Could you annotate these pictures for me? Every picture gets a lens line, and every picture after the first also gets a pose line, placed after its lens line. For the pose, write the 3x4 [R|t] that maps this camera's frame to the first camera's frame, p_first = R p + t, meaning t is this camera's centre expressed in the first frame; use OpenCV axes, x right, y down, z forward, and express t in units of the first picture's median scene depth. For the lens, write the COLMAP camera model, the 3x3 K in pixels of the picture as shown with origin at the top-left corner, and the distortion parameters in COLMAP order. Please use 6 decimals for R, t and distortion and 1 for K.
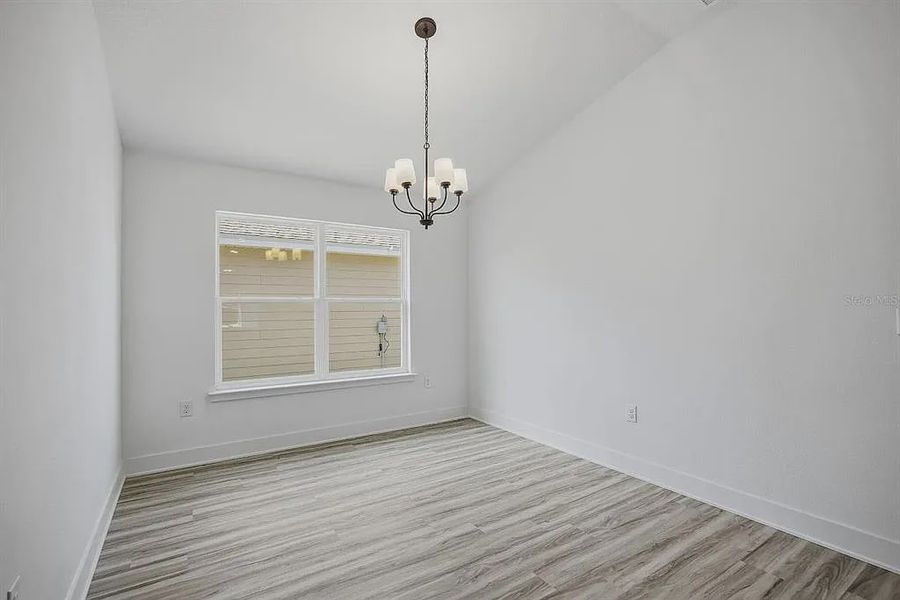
lens RADIAL K [[441.8, 0, 450.0], [0, 441.8, 300.0], [0, 0, 1]] dist [-0.000114, 0.000205]
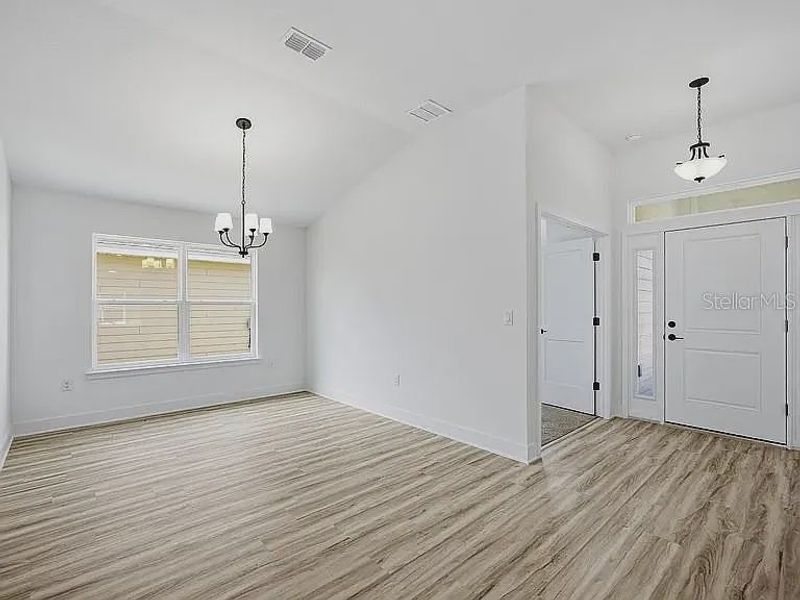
lens RADIAL K [[403.1, 0, 401.1], [0, 403.1, 303.2], [0, 0, 1]] dist [-0.001840, 0.008655]
pose [[0.988680, 0.007188, 0.149865, 0.215138], [-0.008403, 0.999937, 0.007477, -0.013543], [-0.149802, -0.008652, 0.988678, -0.355477]]
